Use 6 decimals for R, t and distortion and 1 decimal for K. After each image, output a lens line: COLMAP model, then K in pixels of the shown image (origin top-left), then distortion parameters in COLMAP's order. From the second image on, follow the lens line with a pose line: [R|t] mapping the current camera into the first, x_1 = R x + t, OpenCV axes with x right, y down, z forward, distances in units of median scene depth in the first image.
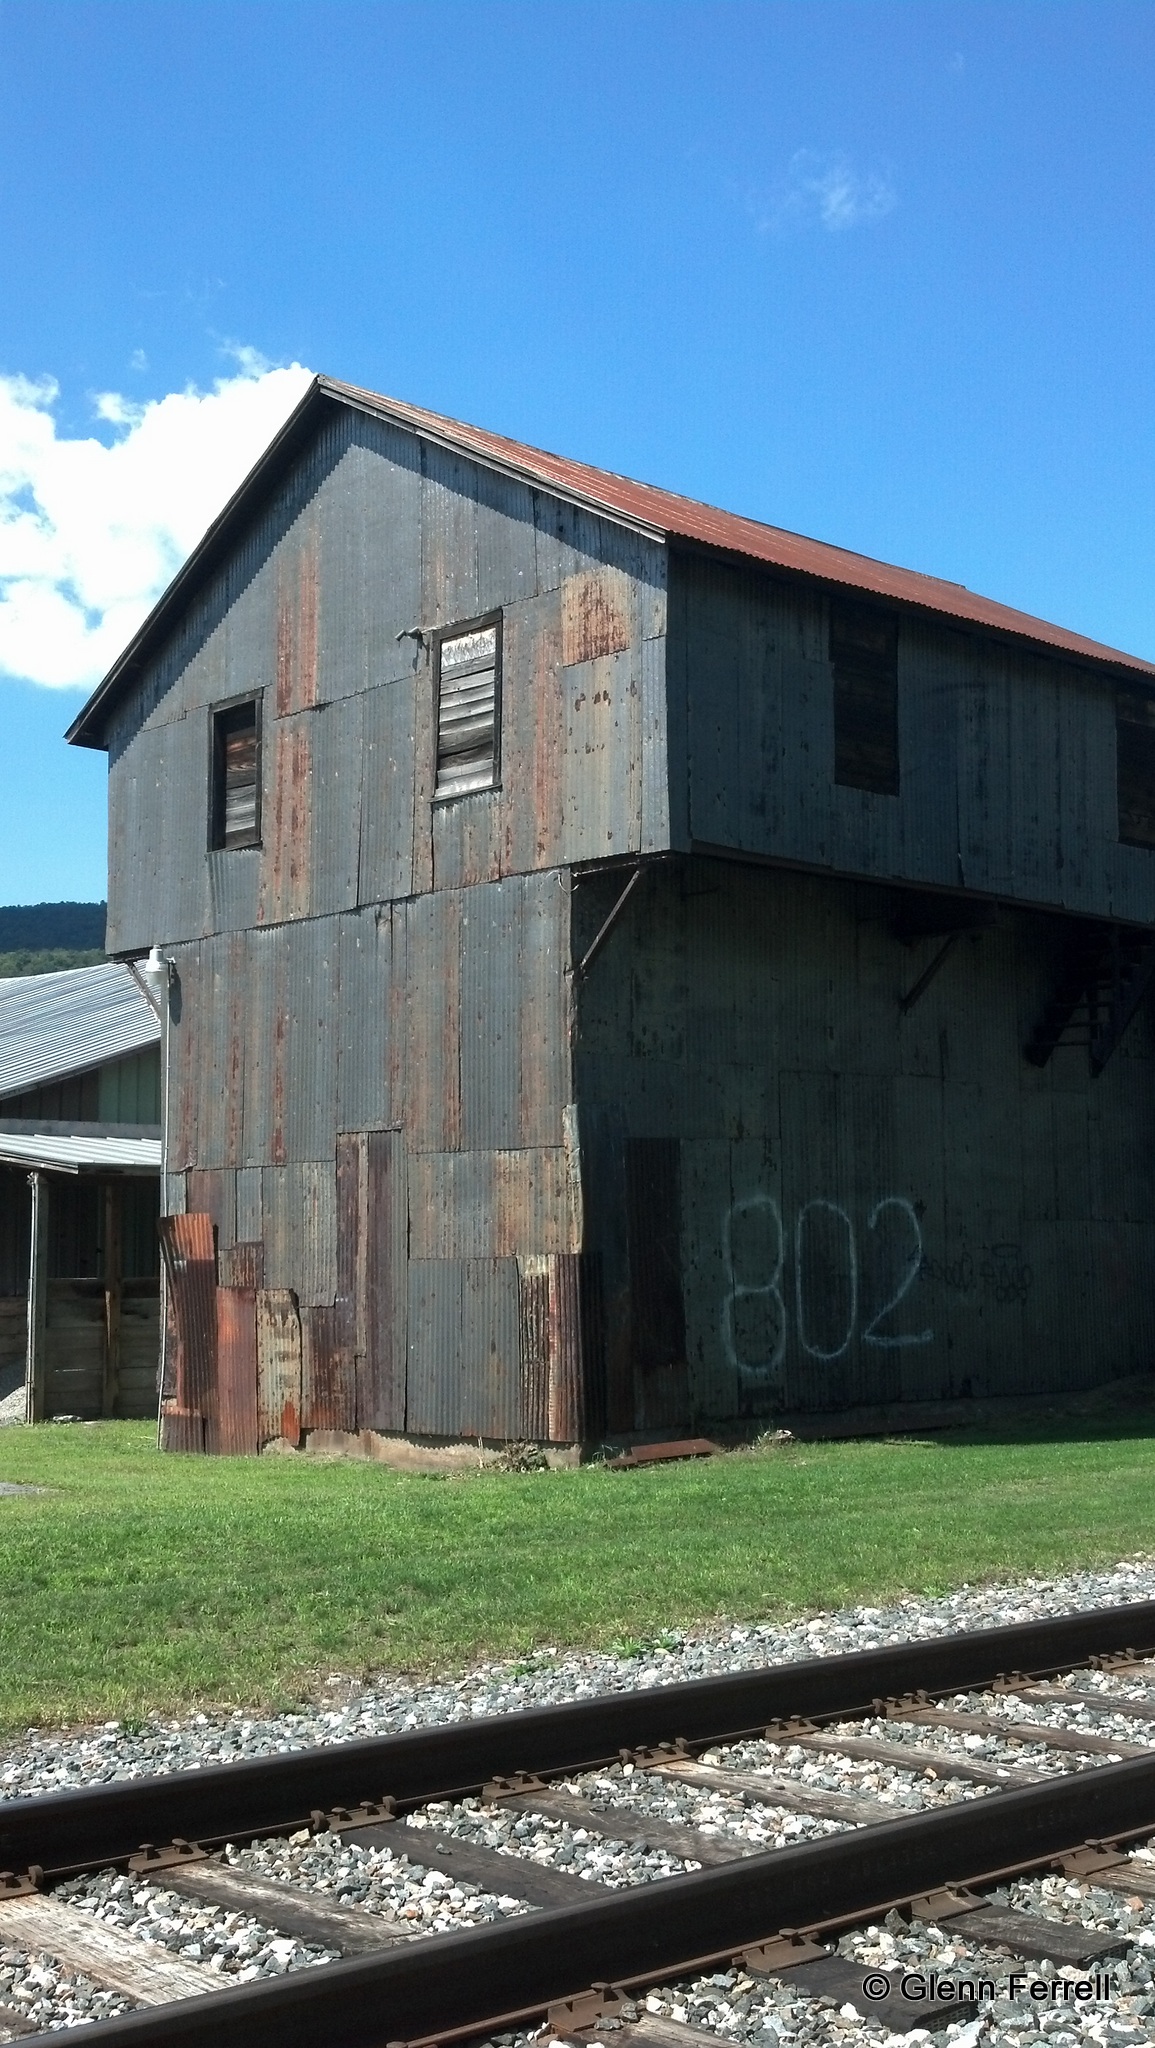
lens RADIAL K [[2183.7, 0, 577.5], [0, 2183.7, 1024.0], [0, 0, 1]] dist [0.097004, 0.000040]
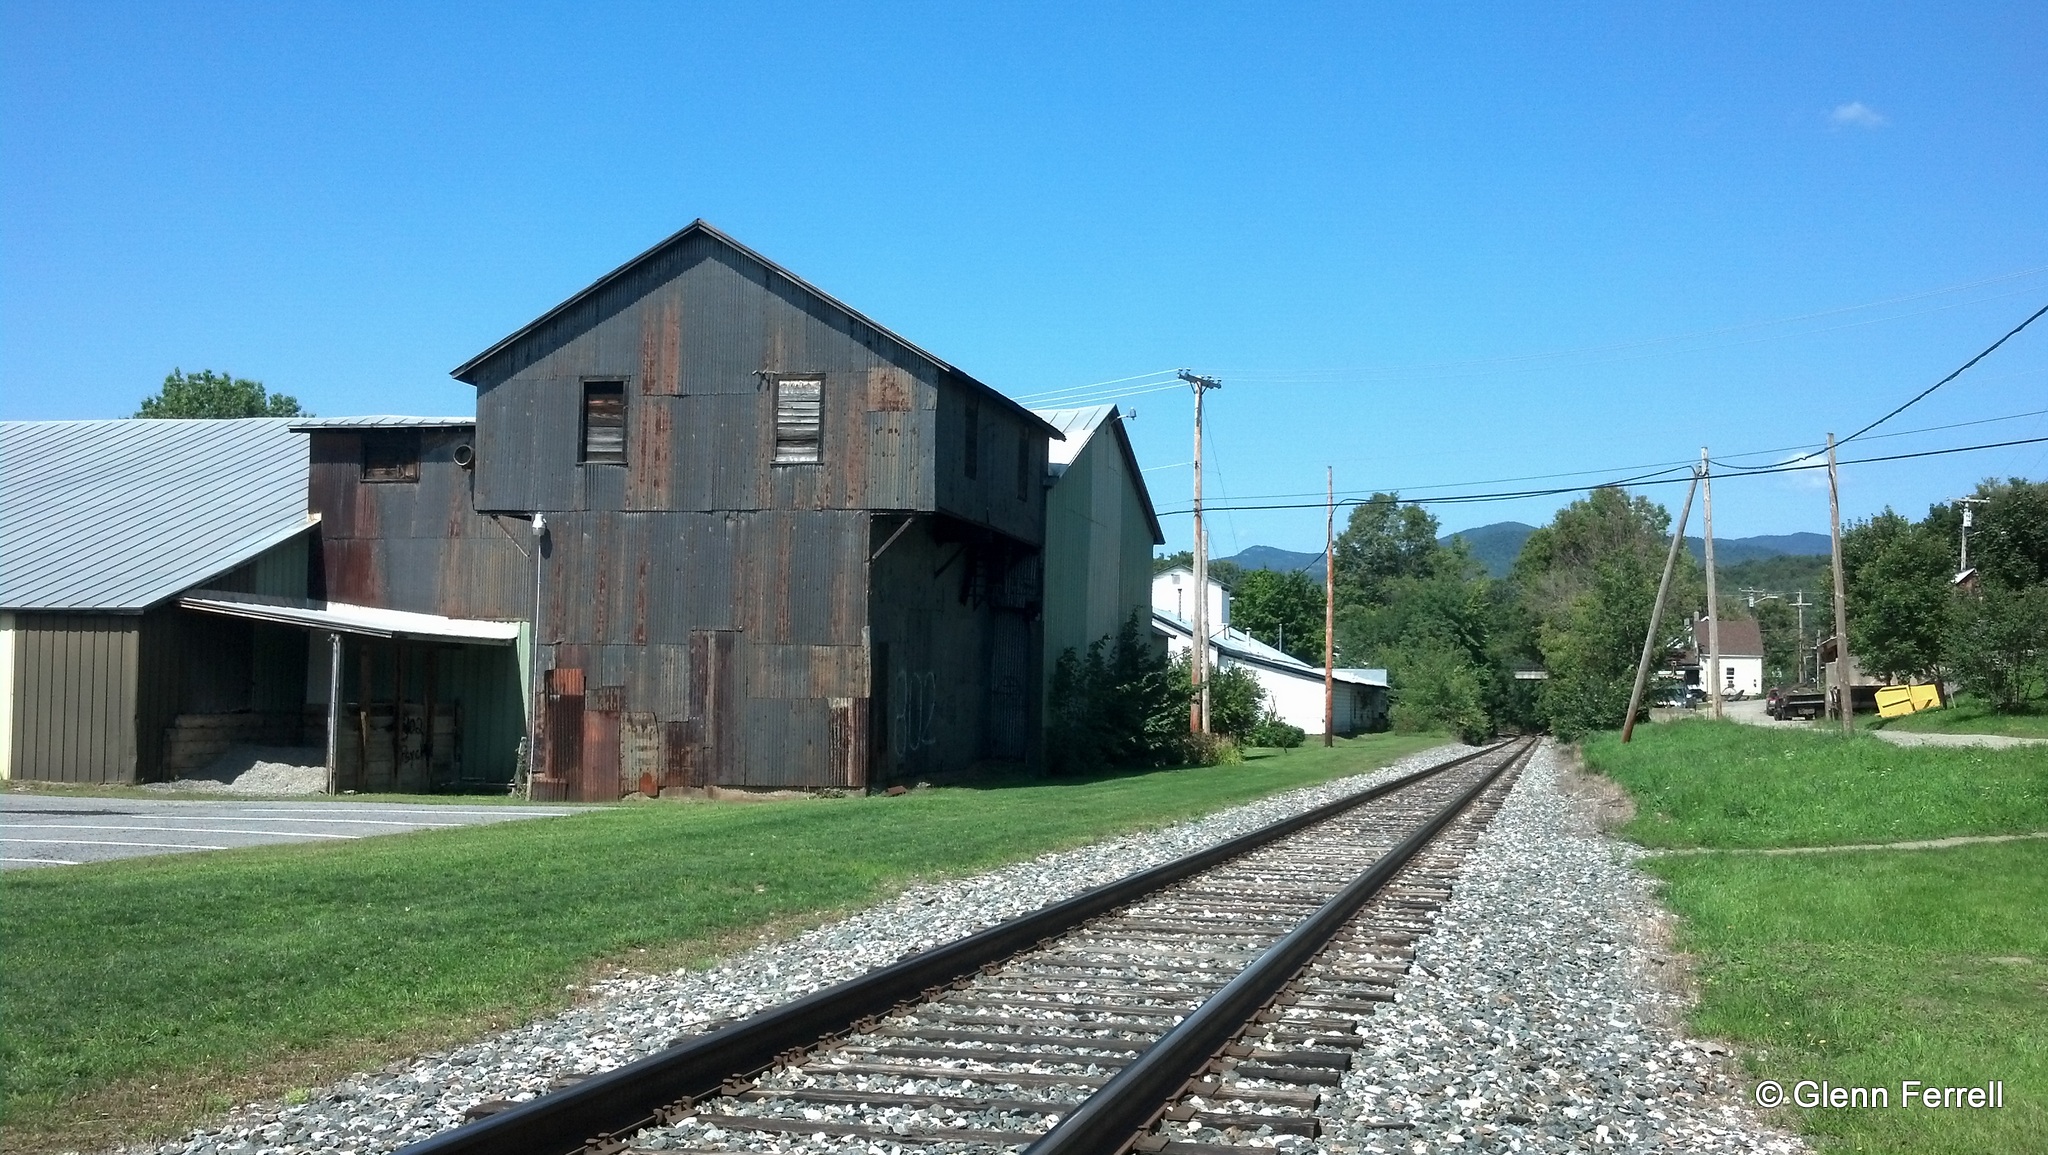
lens RADIAL K [[2183.7, 0, 1024.0], [0, 2183.7, 577.5], [0, 0, 1]] dist [0.097004, 0.000040]
pose [[0.804817, 0.052364, 0.591208, -1.017587], [-0.083353, 0.996201, 0.025234, -0.067523], [-0.587640, -0.069587, 0.806124, -0.693257]]
